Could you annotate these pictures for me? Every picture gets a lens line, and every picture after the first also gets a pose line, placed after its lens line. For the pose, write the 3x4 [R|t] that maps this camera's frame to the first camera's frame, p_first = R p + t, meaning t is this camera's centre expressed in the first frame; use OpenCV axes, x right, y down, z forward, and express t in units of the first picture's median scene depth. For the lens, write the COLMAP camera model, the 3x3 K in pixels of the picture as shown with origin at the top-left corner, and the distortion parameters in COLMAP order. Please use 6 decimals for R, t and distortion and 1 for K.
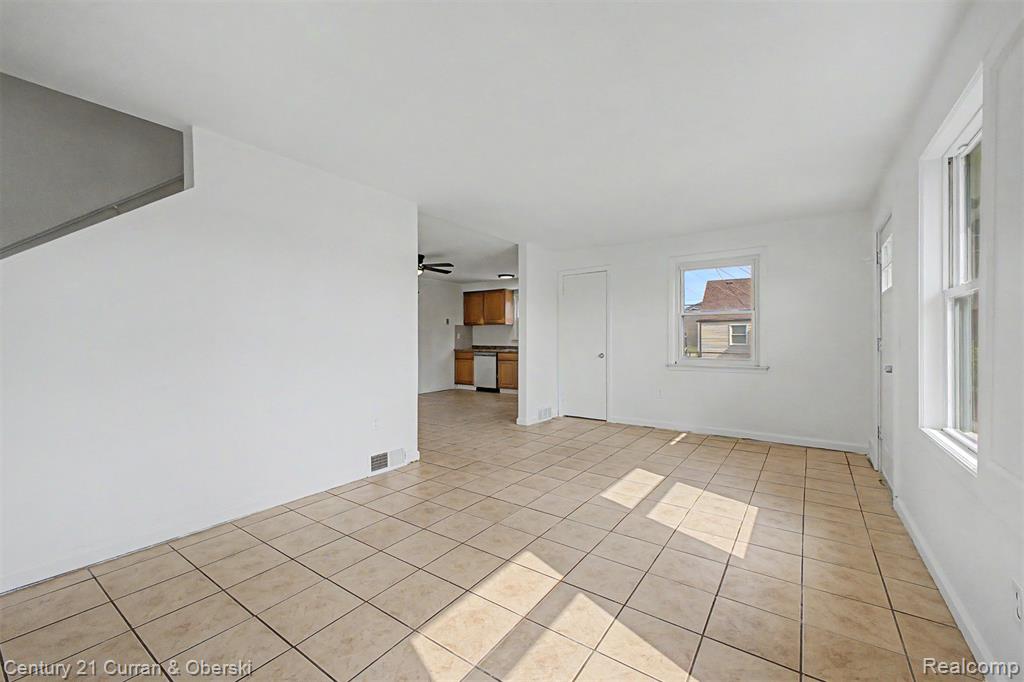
lens RADIAL K [[412.2, 0, 514.7], [0, 412.2, 339.3], [0, 0, 1]] dist [0.004455, -0.000374]
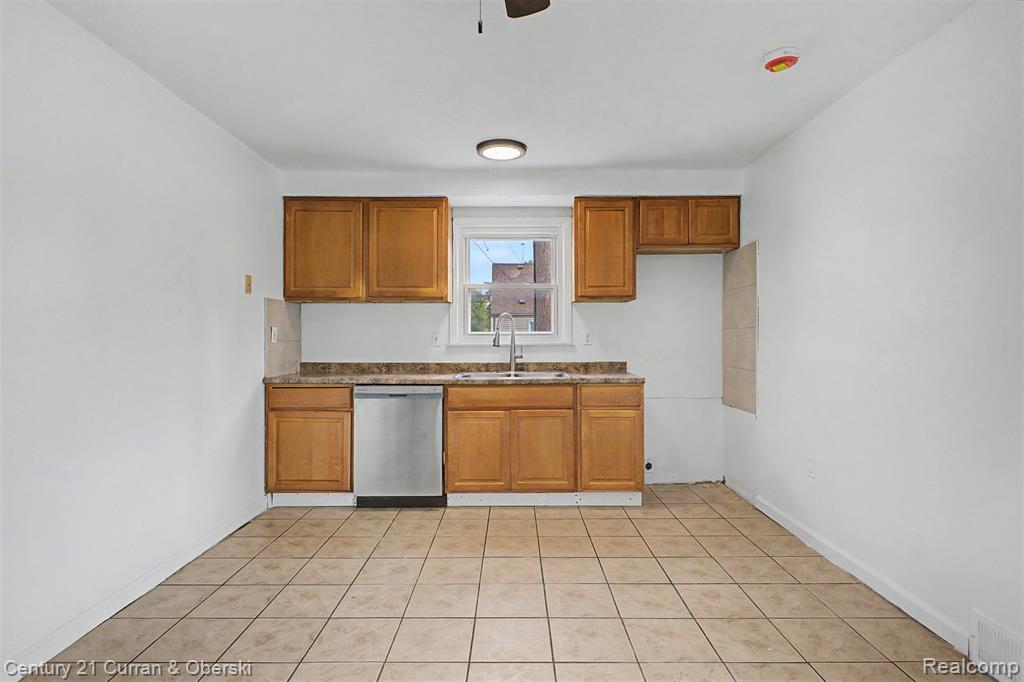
lens RADIAL K [[587.0, 0, 511.2], [0, 587.0, 345.7], [0, 0, 1]] dist [-0.004687, -0.005943]
pose [[0.809889, -0.004724, 0.586565, -0.259227], [0.003175, 0.999988, 0.003669, -0.001103], [-0.586575, -0.001109, 0.809894, 0.560861]]
